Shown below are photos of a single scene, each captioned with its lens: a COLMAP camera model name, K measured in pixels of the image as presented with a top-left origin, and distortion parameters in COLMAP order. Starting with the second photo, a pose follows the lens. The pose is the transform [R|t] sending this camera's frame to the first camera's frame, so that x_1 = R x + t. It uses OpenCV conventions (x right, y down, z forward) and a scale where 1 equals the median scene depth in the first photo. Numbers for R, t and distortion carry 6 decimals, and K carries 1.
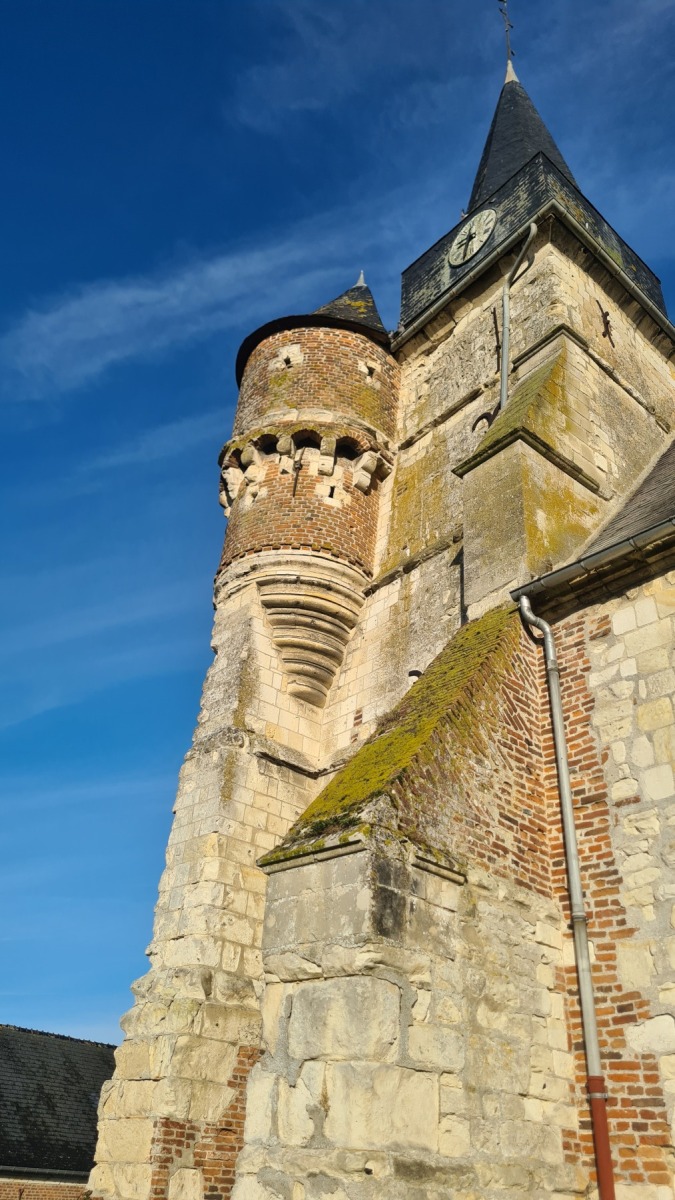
lens RADIAL K [[877.4, 0, 338.7], [0, 877.4, 600.5], [0, 0, 1]] dist [0.045038, -0.002491]
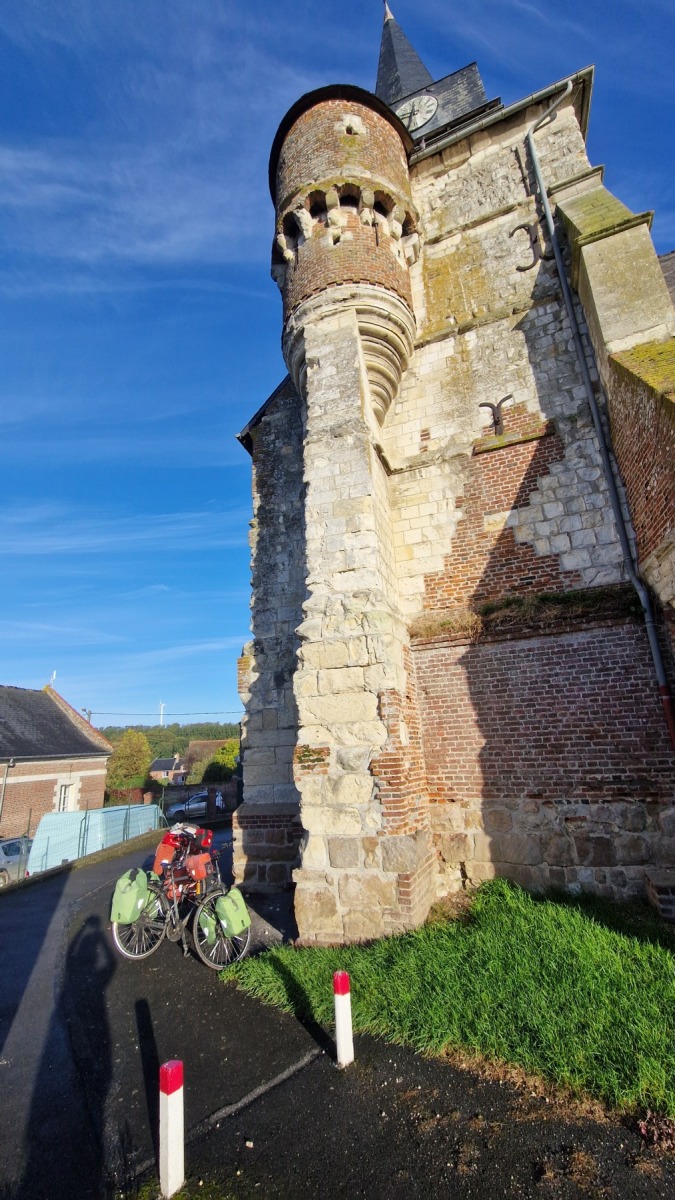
lens RADIAL K [[492.4, 0, 336.6], [0, 492.4, 599.6], [0, 0, 1]] dist [-0.003859, -0.001297]
pose [[0.887590, 0.036183, 0.459211, -0.407901], [-0.165651, 0.955290, 0.244909, 0.197480], [-0.429818, -0.293447, 0.853900, 0.310205]]
